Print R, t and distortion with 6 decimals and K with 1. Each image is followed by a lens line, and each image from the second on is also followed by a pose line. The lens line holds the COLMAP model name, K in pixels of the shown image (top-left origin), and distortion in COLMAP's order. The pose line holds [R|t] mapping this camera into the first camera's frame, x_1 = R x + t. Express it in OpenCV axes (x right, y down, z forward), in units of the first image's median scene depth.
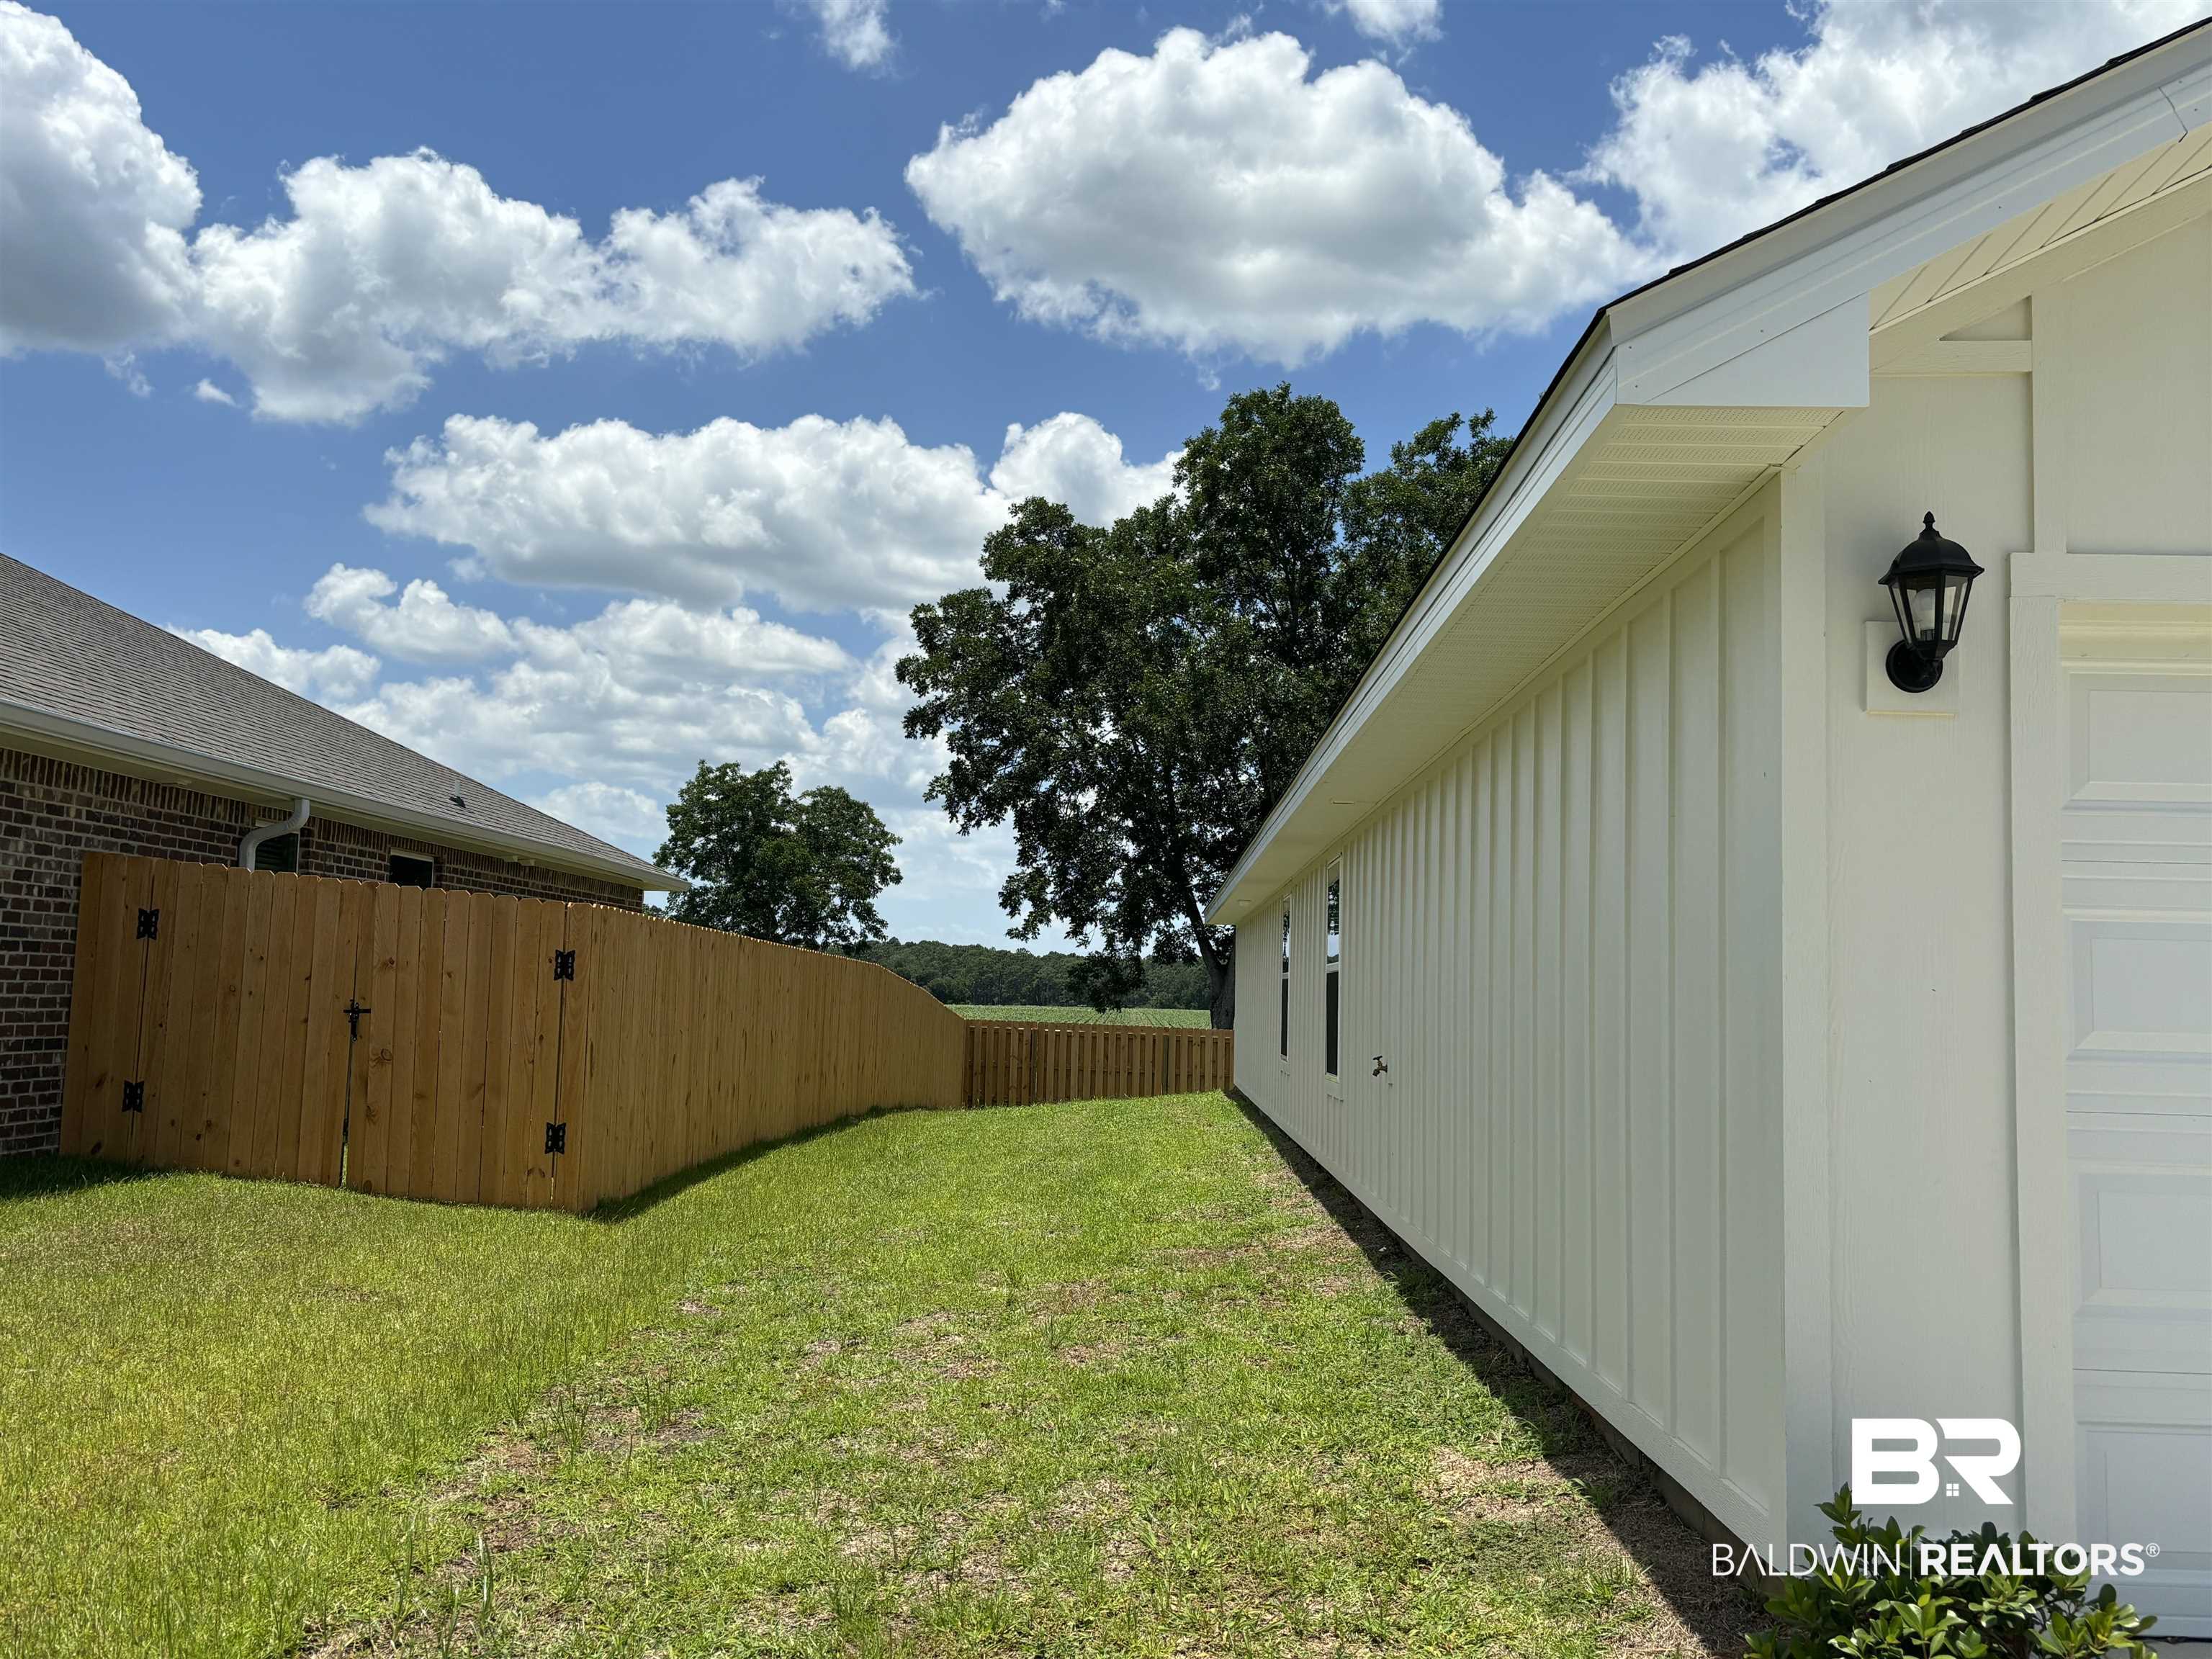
lens RADIAL K [[1911.7, 0, 1097.2], [0, 1911.7, 821.6], [0, 0, 1]] dist [0.017549, -0.033437]
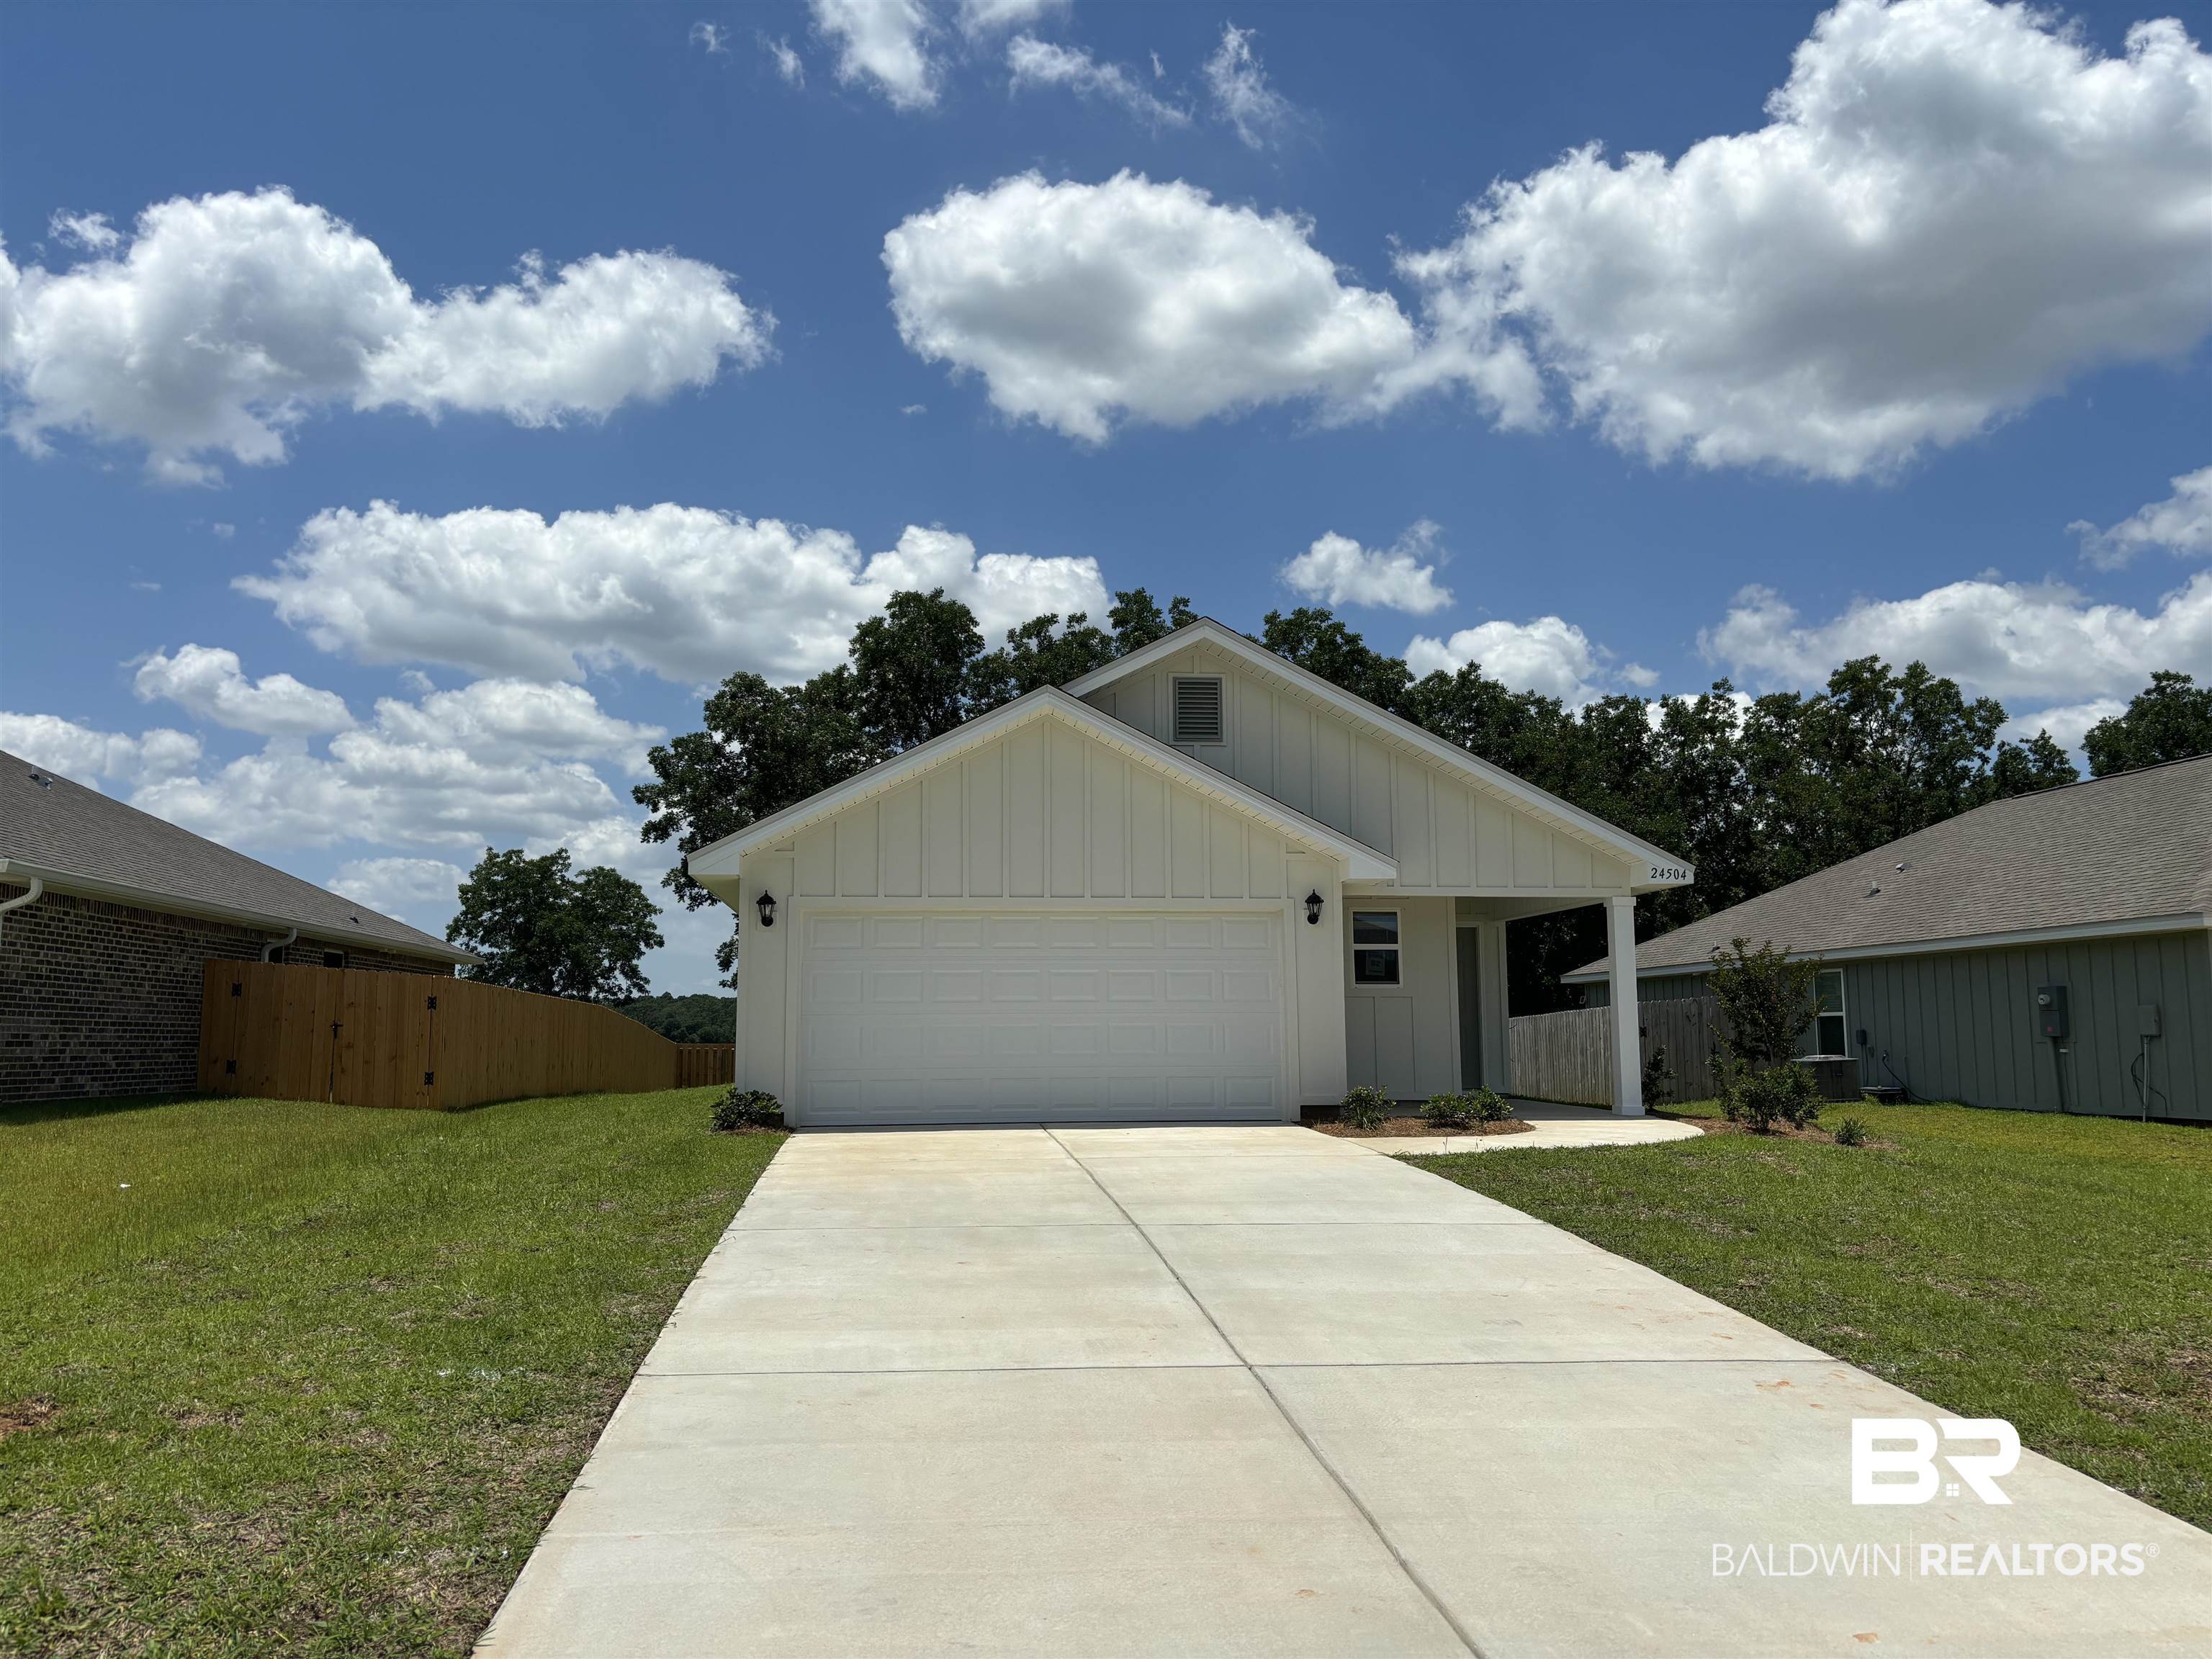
lens RADIAL K [[1680.2, 0, 1114.5], [0, 1680.2, 825.0], [0, 0, 1]] dist [0.014874, 0.001891]
pose [[0.988351, -0.010229, 0.151849, 0.043963], [0.015433, 0.999332, -0.033131, -0.011458], [-0.151409, 0.035089, 0.987848, -0.219721]]
